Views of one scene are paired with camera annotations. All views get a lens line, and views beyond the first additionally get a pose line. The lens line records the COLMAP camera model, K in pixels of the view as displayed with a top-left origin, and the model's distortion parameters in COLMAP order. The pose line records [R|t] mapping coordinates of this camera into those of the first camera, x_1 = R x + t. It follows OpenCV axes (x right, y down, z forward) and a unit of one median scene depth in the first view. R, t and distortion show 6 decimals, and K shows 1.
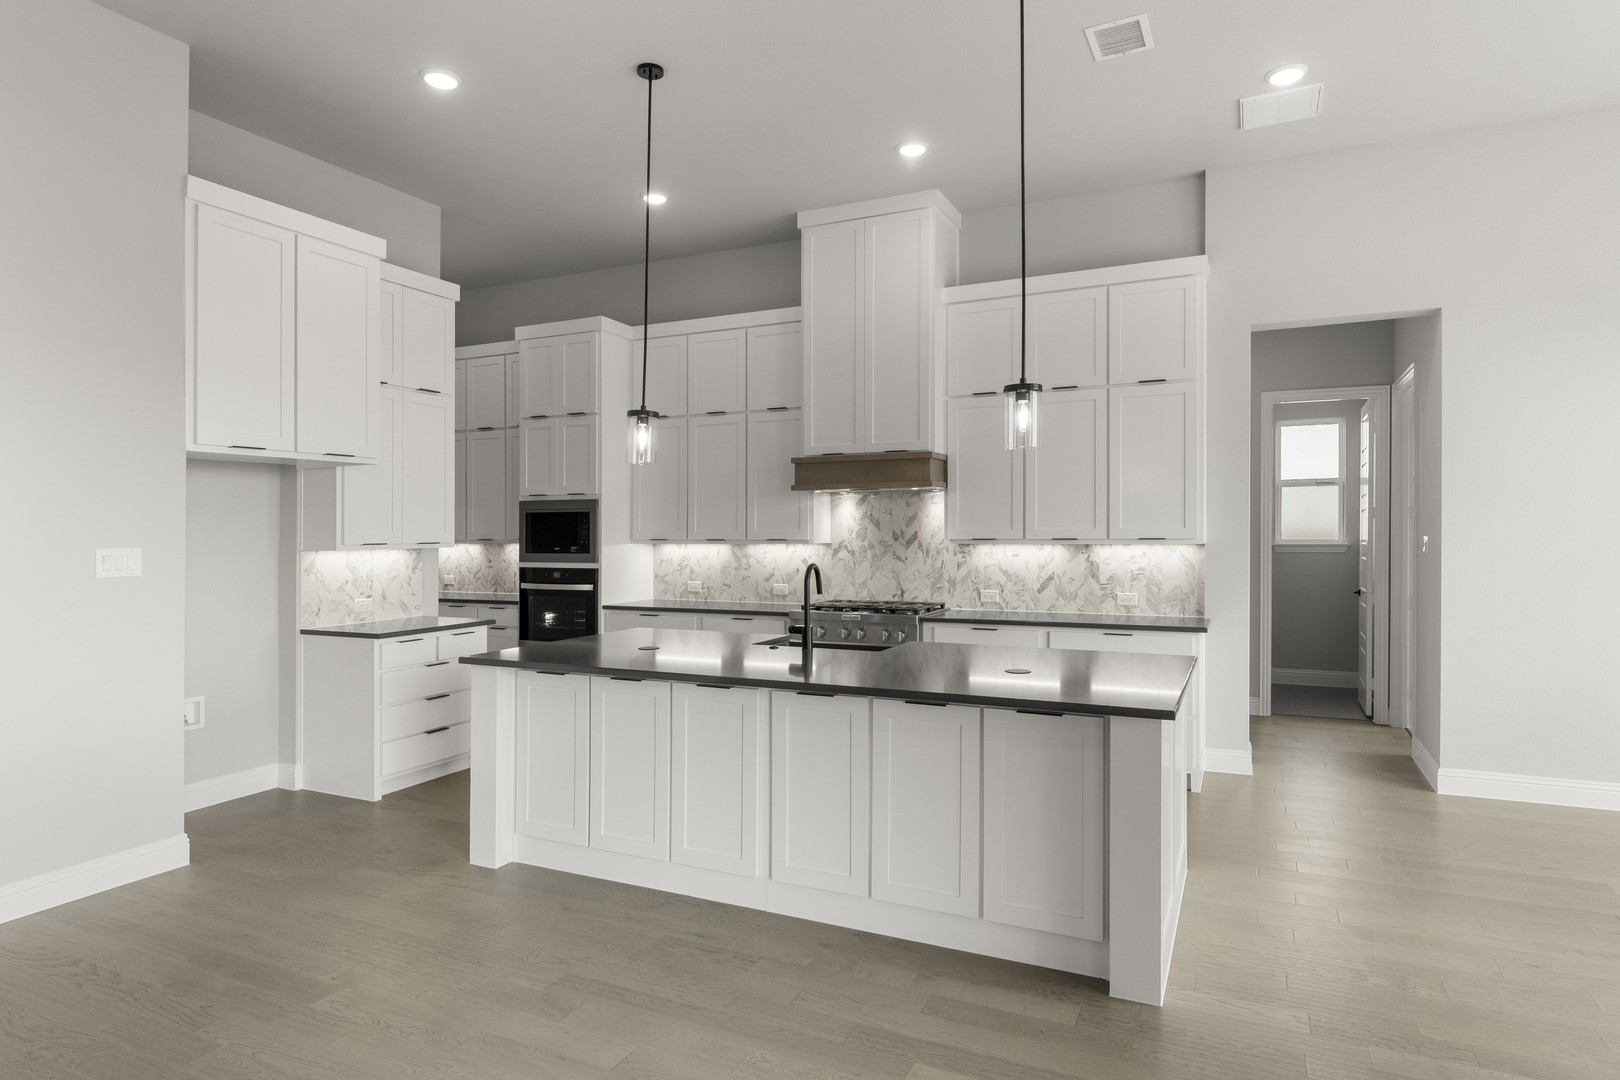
lens RADIAL K [[936.5, 0, 806.7], [0, 936.5, 522.5], [0, 0, 1]] dist [0.005445, -0.001016]
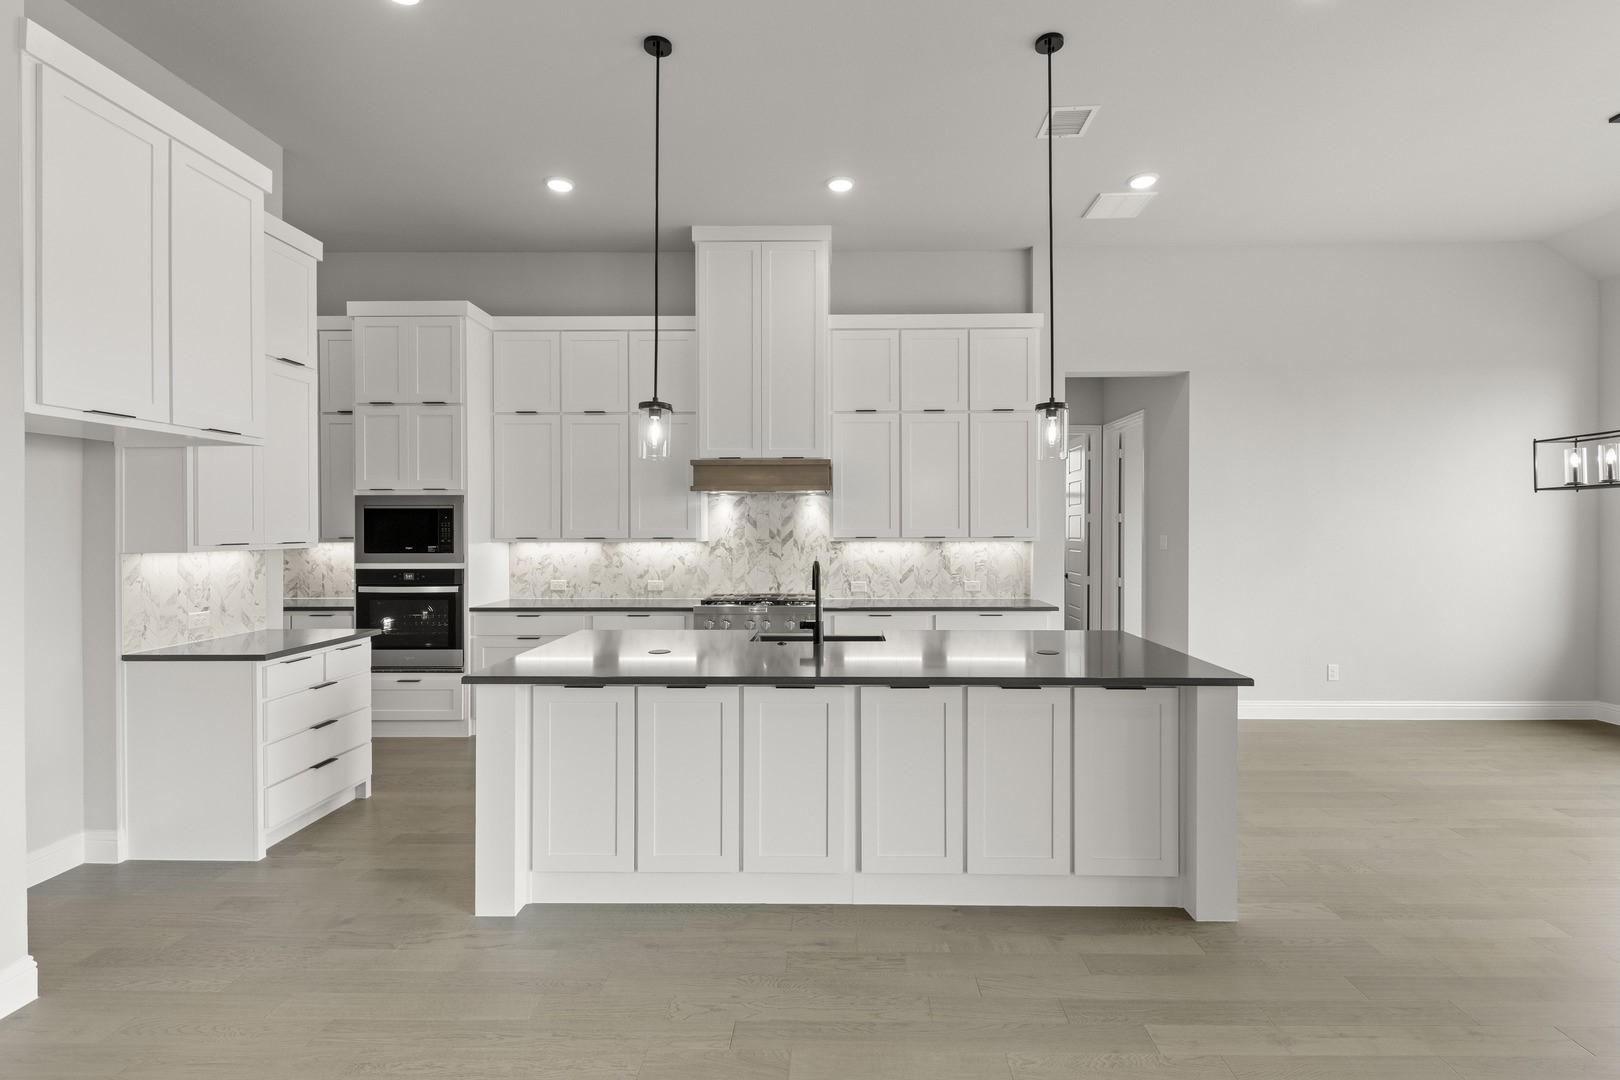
lens RADIAL K [[778.8, 0, 821.1], [0, 778.8, 531.0], [0, 0, 1]] dist [0.010024, -0.005981]
pose [[0.903897, 0.002786, 0.427741, -0.294862], [-0.007365, 0.999932, 0.009052, 0.001629], [-0.427687, -0.011333, 0.903856, 0.171632]]
